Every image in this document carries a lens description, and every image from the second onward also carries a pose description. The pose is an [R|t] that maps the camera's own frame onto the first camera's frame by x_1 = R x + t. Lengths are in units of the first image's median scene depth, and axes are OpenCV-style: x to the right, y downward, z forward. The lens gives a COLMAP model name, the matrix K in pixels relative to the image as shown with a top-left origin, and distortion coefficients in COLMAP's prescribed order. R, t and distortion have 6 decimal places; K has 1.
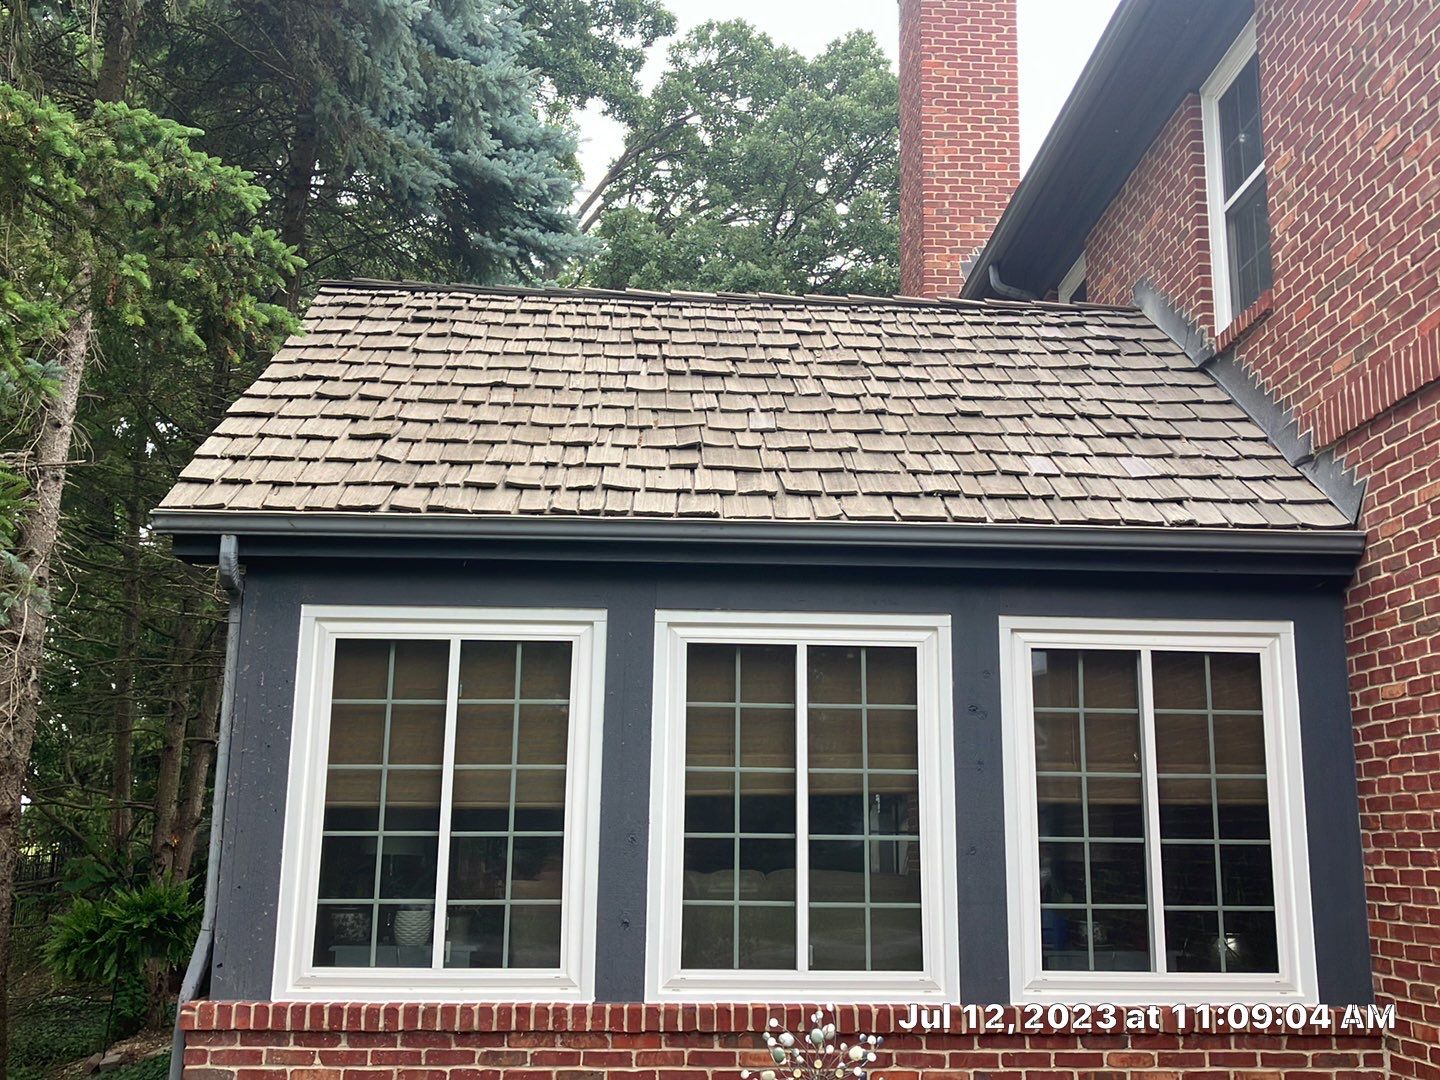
lens RADIAL K [[1455.8, 0, 716.6], [0, 1455.8, 541.1], [0, 0, 1]] dist [0.054937, 0.000000]
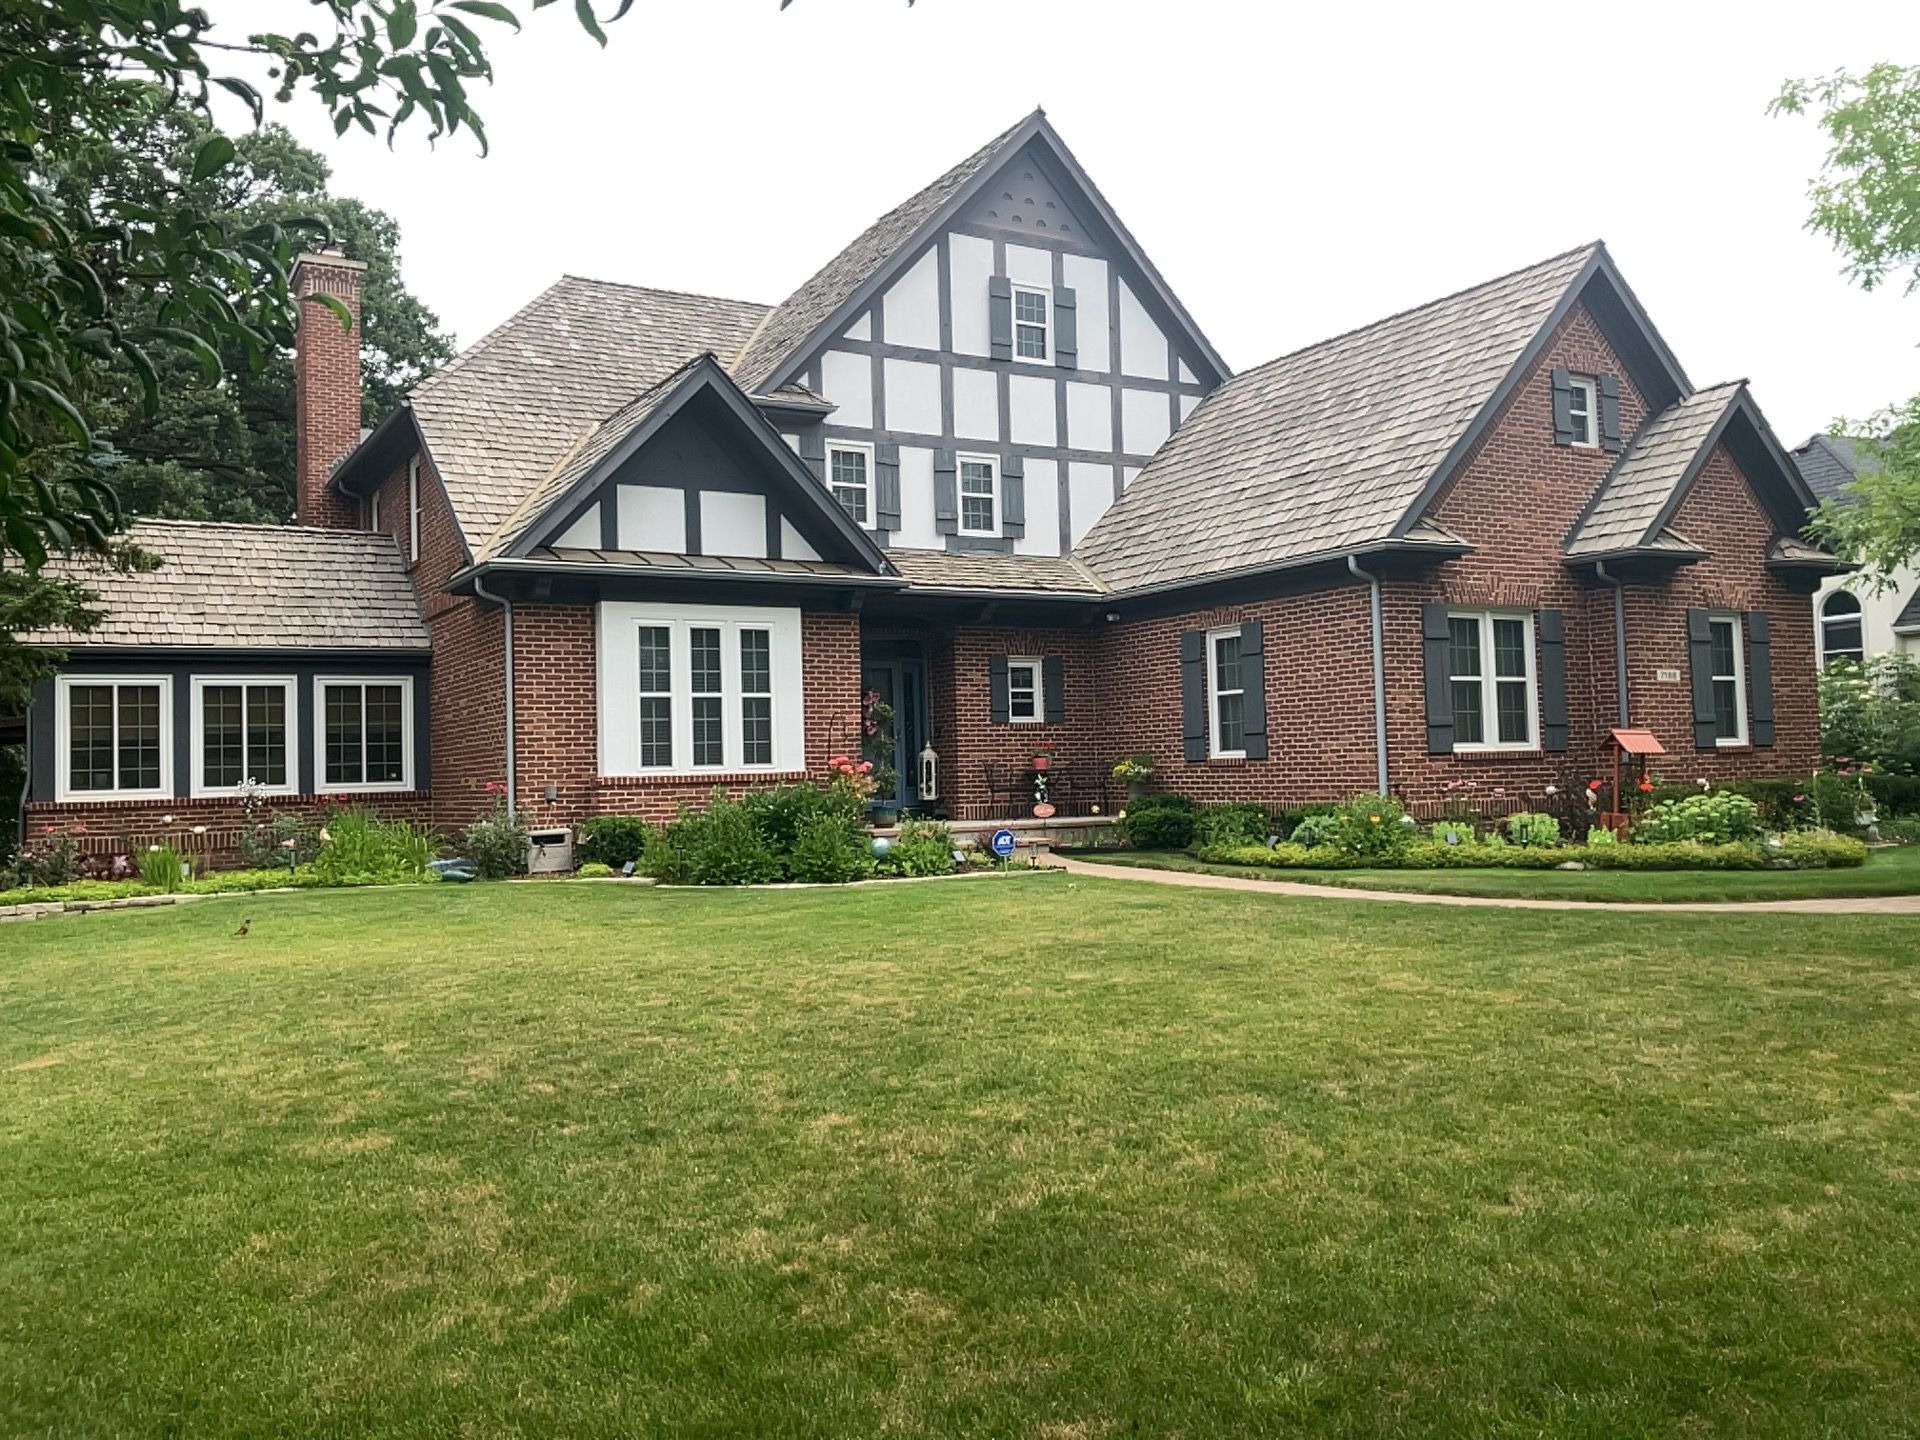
lens RADIAL K [[1540.5, 0, 963.5], [0, 1540.5, 706.6], [0, 0, 1]] dist [0.027181, 0.009508]
pose [[0.878925, -0.019938, 0.476543, -0.162143], [-0.059676, 0.986678, 0.151345, -0.454211], [-0.473212, -0.161459, 0.866026, -2.476523]]
